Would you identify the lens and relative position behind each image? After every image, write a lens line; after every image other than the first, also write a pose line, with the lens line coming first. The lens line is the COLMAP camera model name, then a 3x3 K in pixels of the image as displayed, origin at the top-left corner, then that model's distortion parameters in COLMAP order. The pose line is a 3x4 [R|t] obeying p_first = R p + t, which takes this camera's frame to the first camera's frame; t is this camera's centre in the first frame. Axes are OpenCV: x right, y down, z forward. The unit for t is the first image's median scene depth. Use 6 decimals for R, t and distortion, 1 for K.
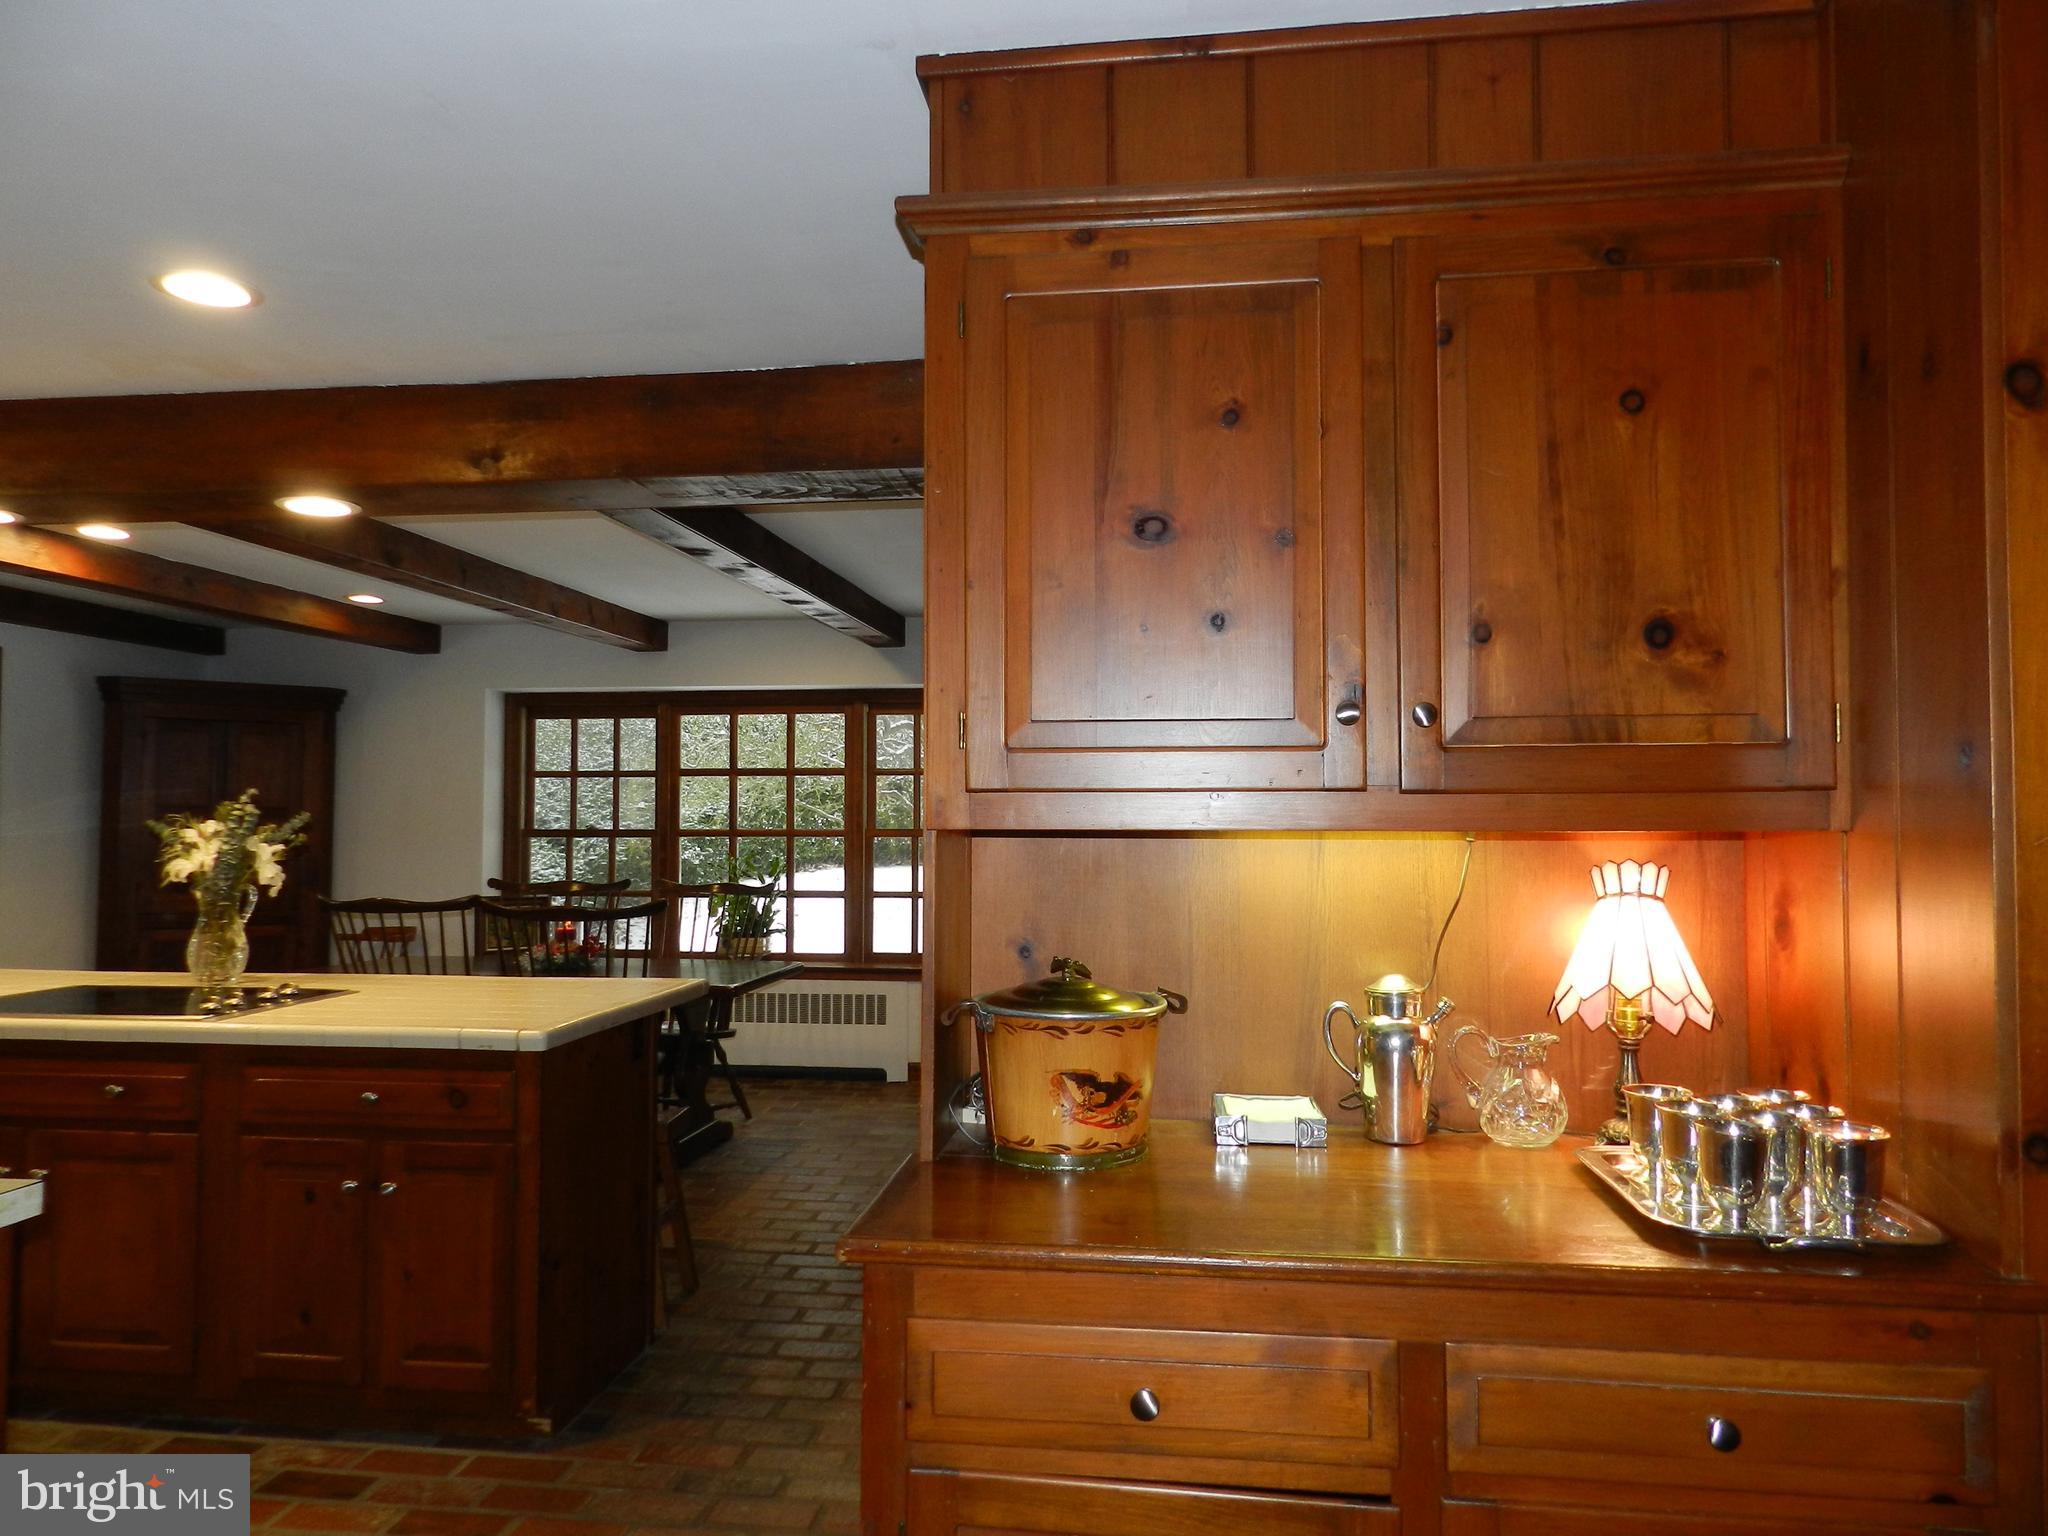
lens RADIAL K [[1378.9, 0, 1024.0], [0, 1378.9, 768.0], [0, 0, 1]] dist [0.005505, 0.001557]
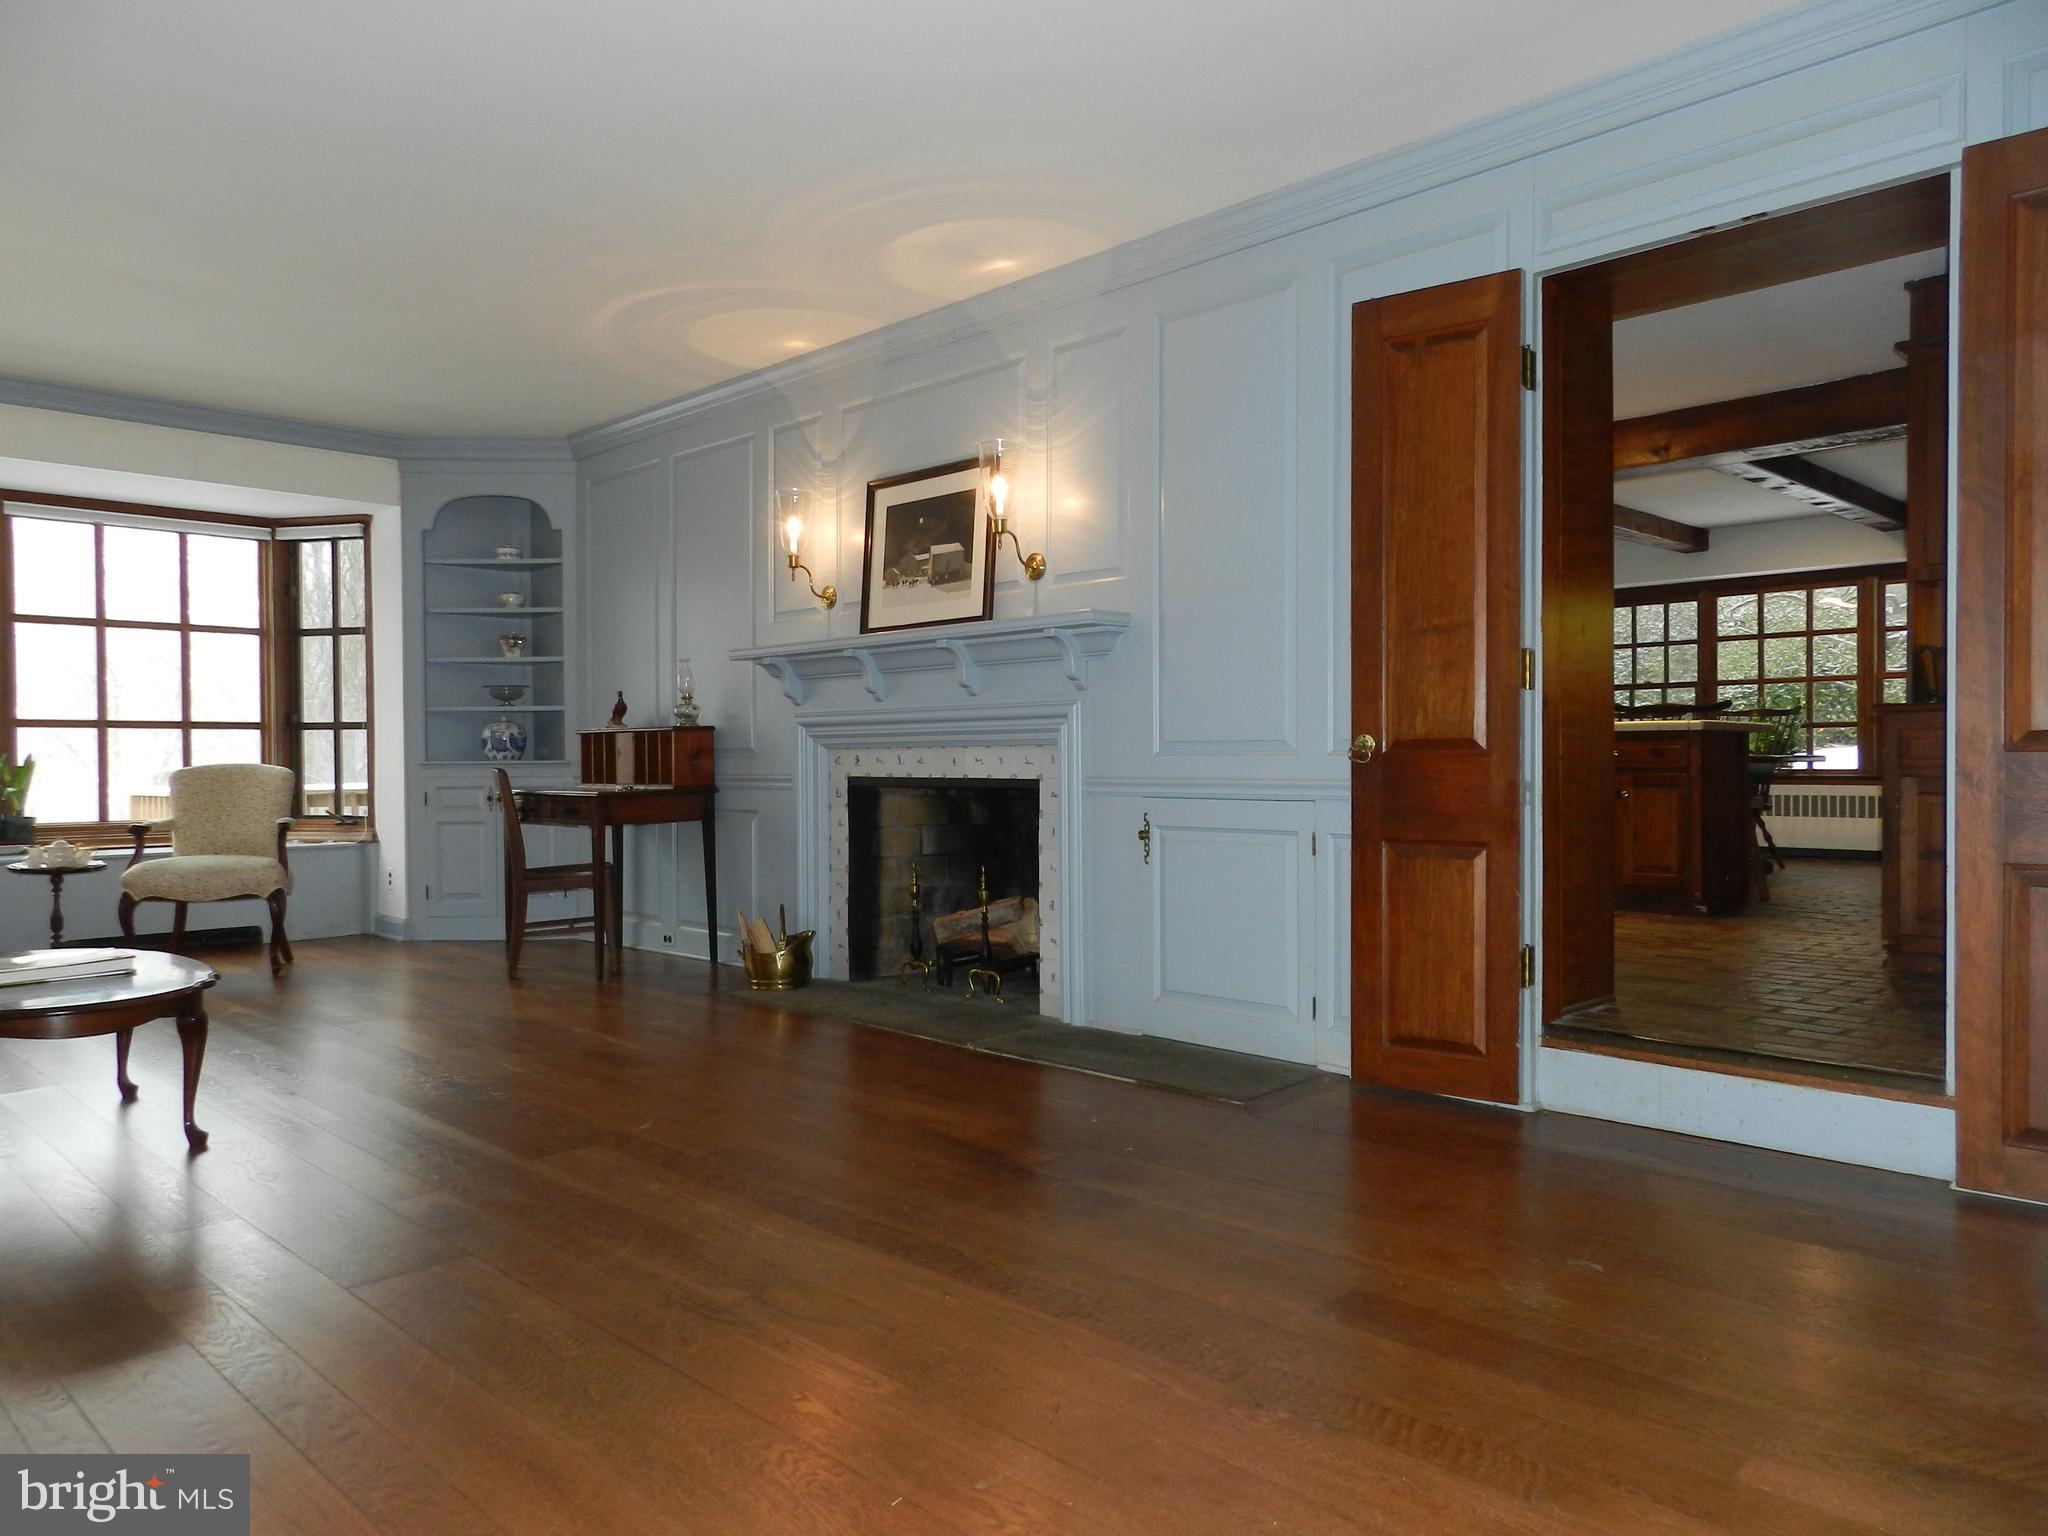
lens RADIAL K [[1378.9, 0, 1024.0], [0, 1378.9, 768.0], [0, 0, 1]] dist [0.005505, 0.001557]
pose [[0.787649, -0.001240, -0.616123, 0.069440], [0.030040, 0.998886, 0.036393, 0.078242], [0.615392, -0.047173, 0.786809, -0.662213]]
